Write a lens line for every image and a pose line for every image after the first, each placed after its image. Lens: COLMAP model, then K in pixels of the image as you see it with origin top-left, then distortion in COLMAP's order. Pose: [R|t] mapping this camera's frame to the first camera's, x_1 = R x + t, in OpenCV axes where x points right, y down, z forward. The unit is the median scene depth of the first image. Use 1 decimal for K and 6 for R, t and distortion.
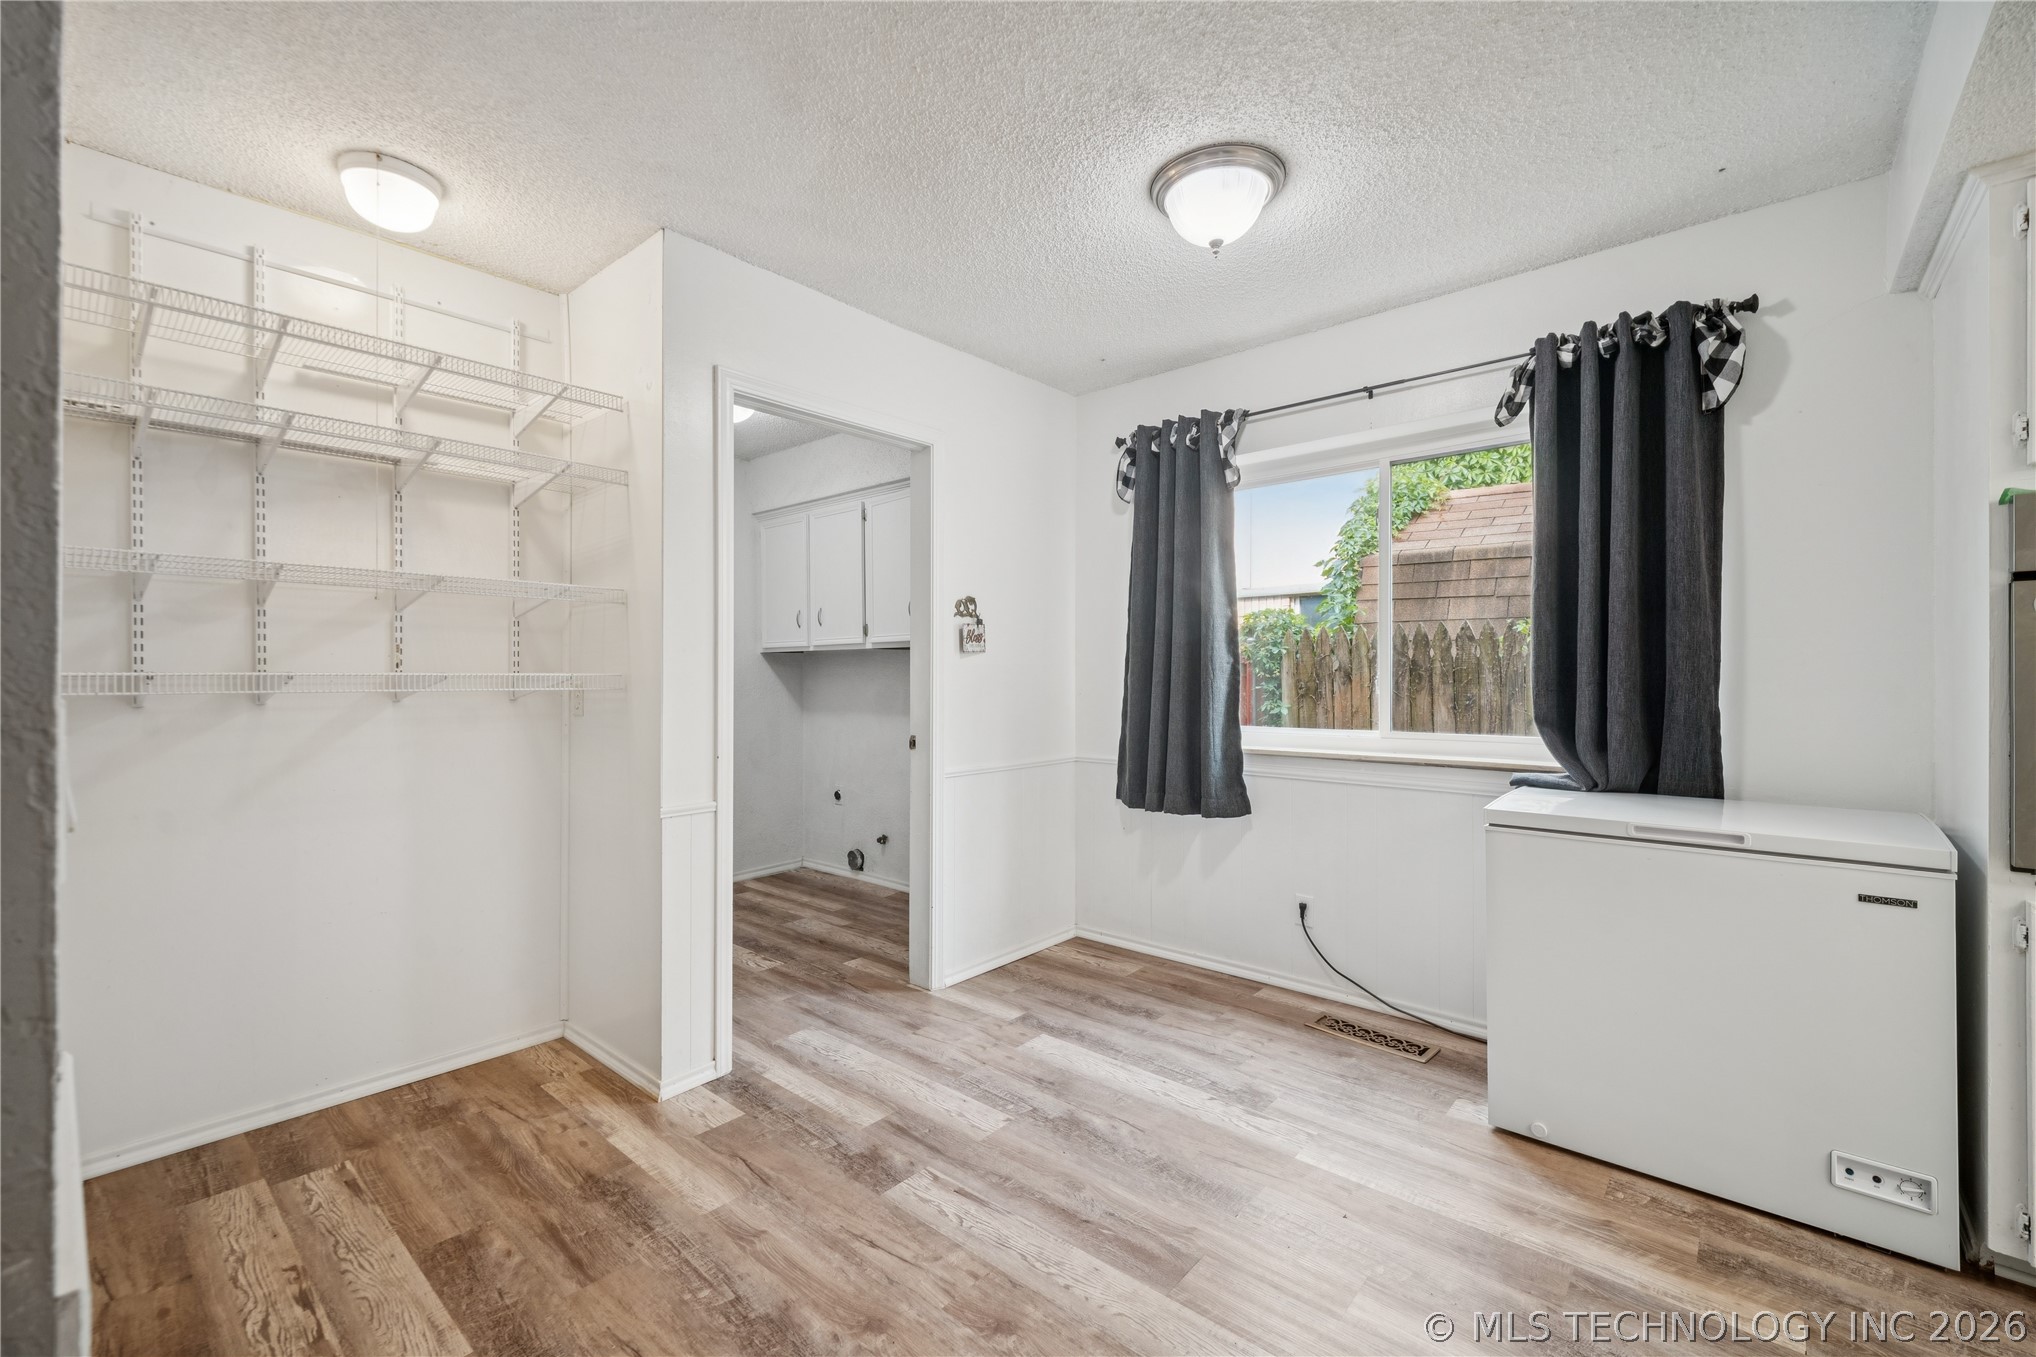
lens RADIAL K [[848.7, 0, 1002.9], [0, 848.7, 677.1], [0, 0, 1]] dist [0.009787, -0.005166]
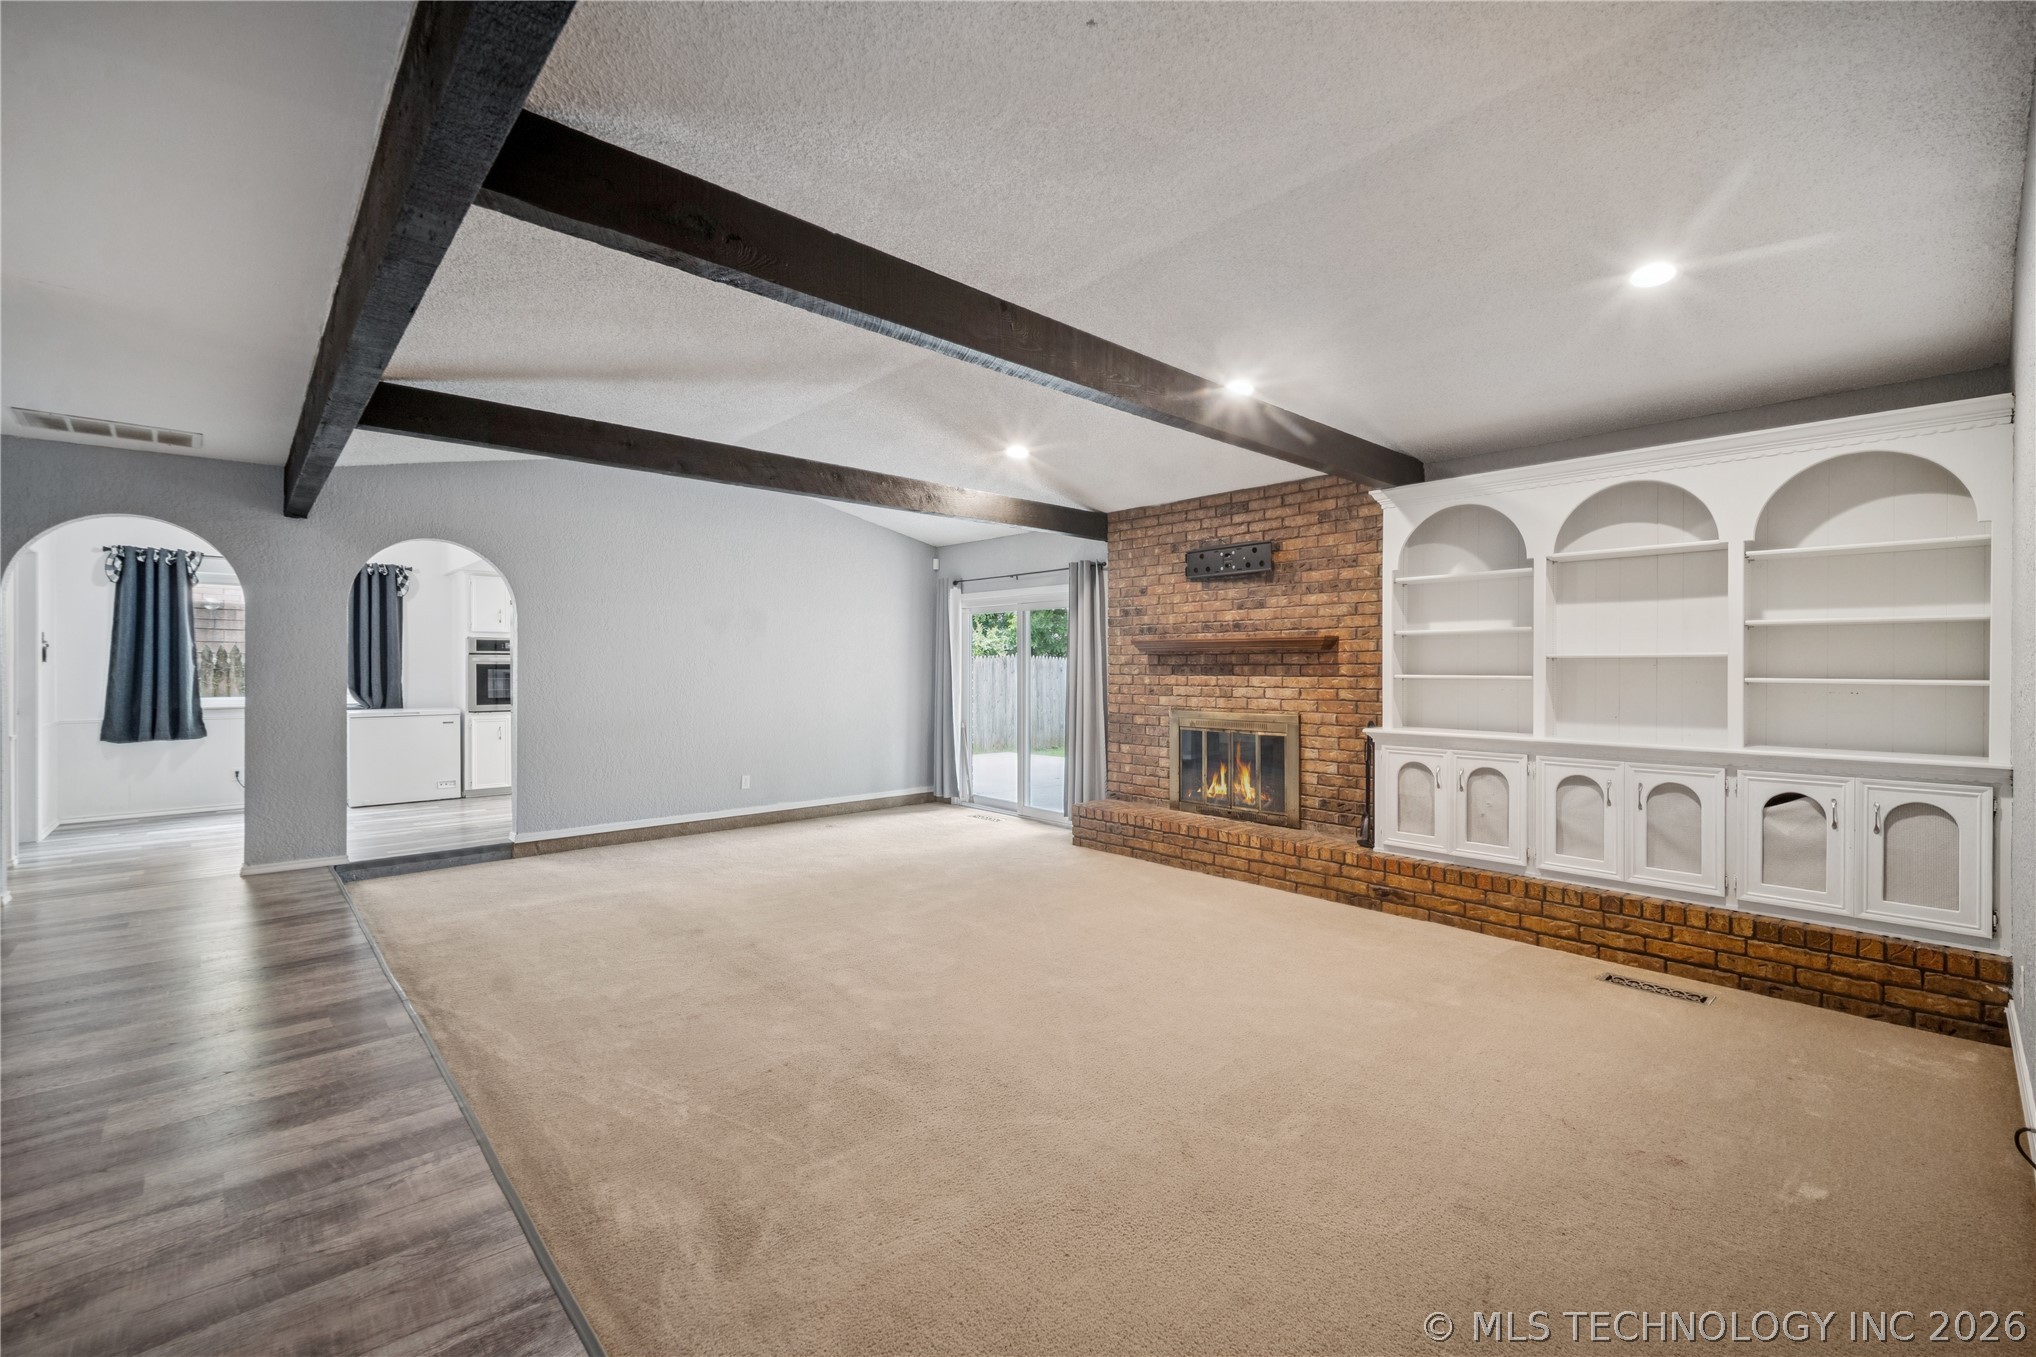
lens RADIAL K [[848.7, 0, 998.6], [0, 848.7, 664.3], [0, 0, 1]] dist [0.009787, -0.005166]
pose [[0.106134, 0.005094, 0.994339, -1.527240], [-0.003076, 0.999984, -0.004794, -0.020284], [-0.994347, -0.002550, 0.106148, -1.159686]]
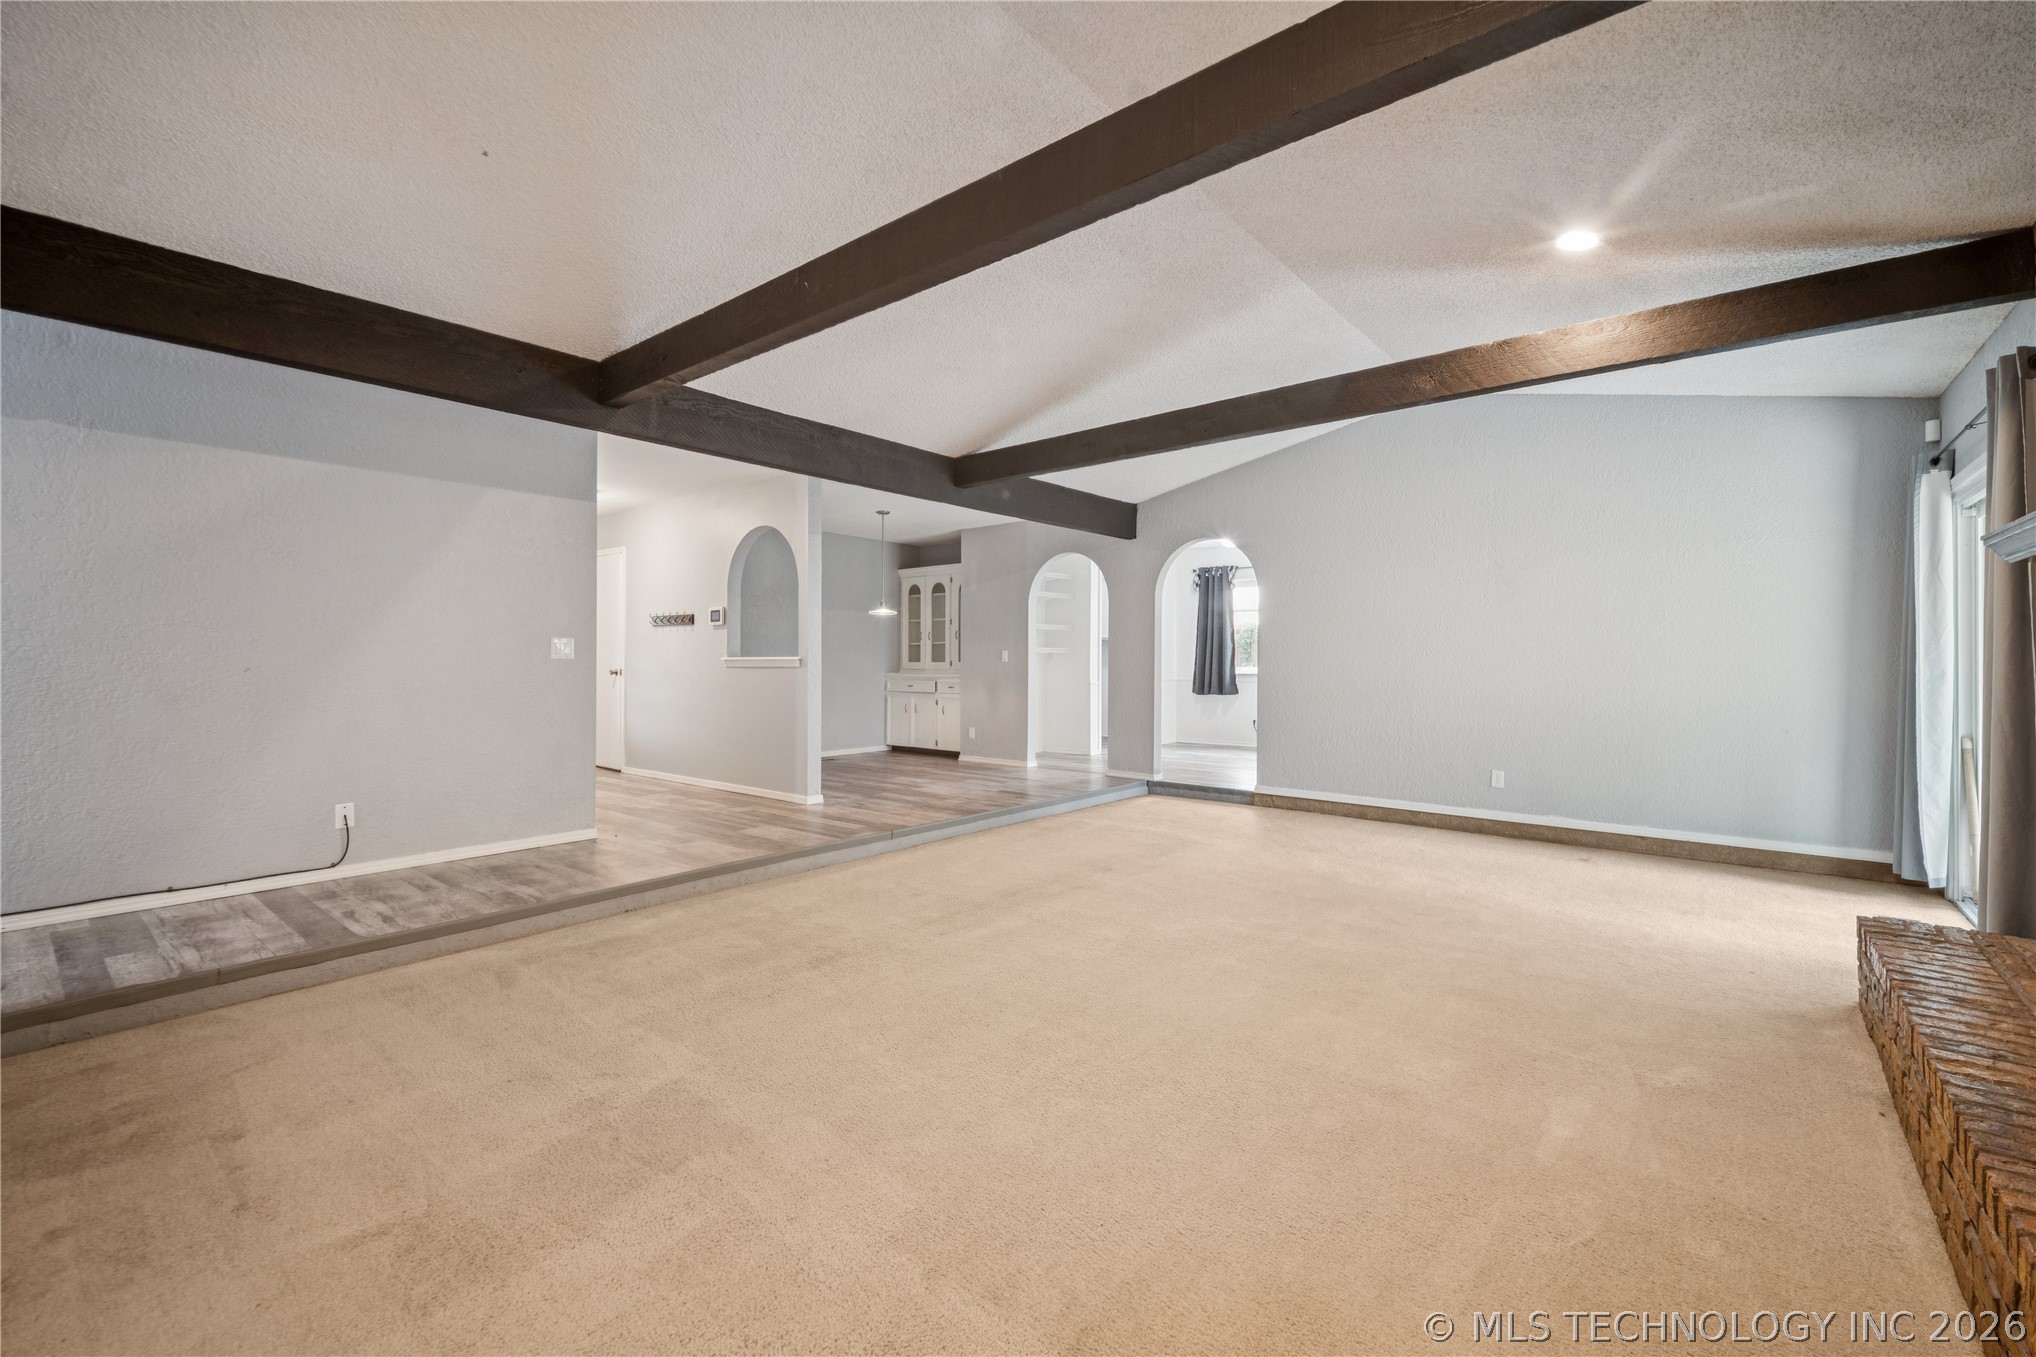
lens RADIAL K [[848.7, 0, 1025.4], [0, 848.7, 666.2], [0, 0, 1]] dist [0.009787, -0.005166]
pose [[0.999486, 0.001810, 0.032002, -0.543393], [-0.002216, 0.999917, 0.012674, 0.018331], [-0.031976, -0.012738, 0.999407, -1.926438]]
